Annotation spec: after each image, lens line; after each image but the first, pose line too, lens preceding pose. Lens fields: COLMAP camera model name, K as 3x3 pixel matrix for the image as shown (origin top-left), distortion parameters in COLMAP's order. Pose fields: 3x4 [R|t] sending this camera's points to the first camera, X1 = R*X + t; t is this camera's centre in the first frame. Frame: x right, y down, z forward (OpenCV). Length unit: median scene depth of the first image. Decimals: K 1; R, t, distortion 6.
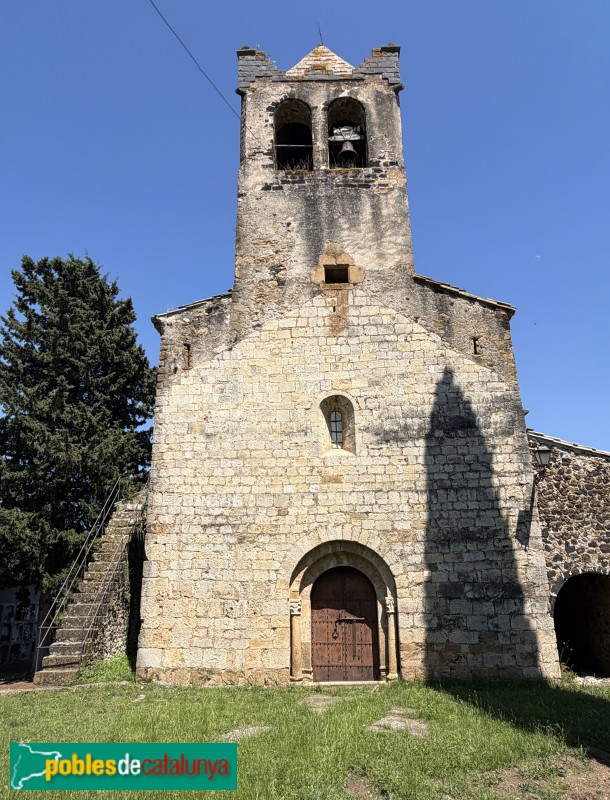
lens RADIAL K [[544.9, 0, 296.3], [0, 544.9, 421.1], [0, 0, 1]] dist [-0.003235, 0.000295]
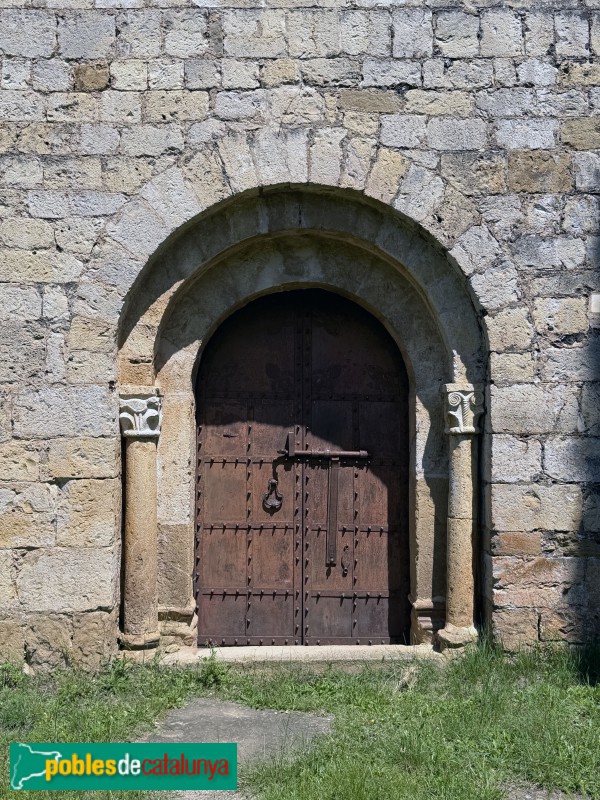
lens RADIAL K [[873.5, 0, 265.5], [0, 873.5, 397.9], [0, 0, 1]] dist [0.077585, -0.009440]
pose [[0.998278, 0.012521, 0.057301, 0.038464], [-0.027217, 0.964287, 0.263457, 0.204230], [-0.051956, -0.264563, 0.962968, 0.535701]]
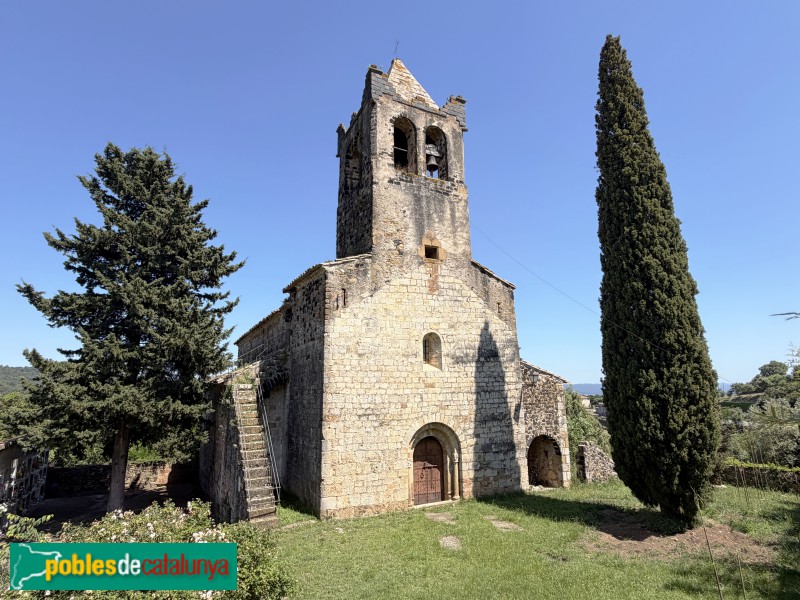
lens RADIAL K [[450.7, 0, 400.0], [0, 450.7, 300.0], [0, 0, 1]] dist [-0.004701, -0.000414]
pose [[0.876643, 0.093914, 0.471887, -0.706387], [-0.133059, 0.989836, 0.050193, -0.213791], [-0.462377, -0.106790, 0.880229, -0.146339]]
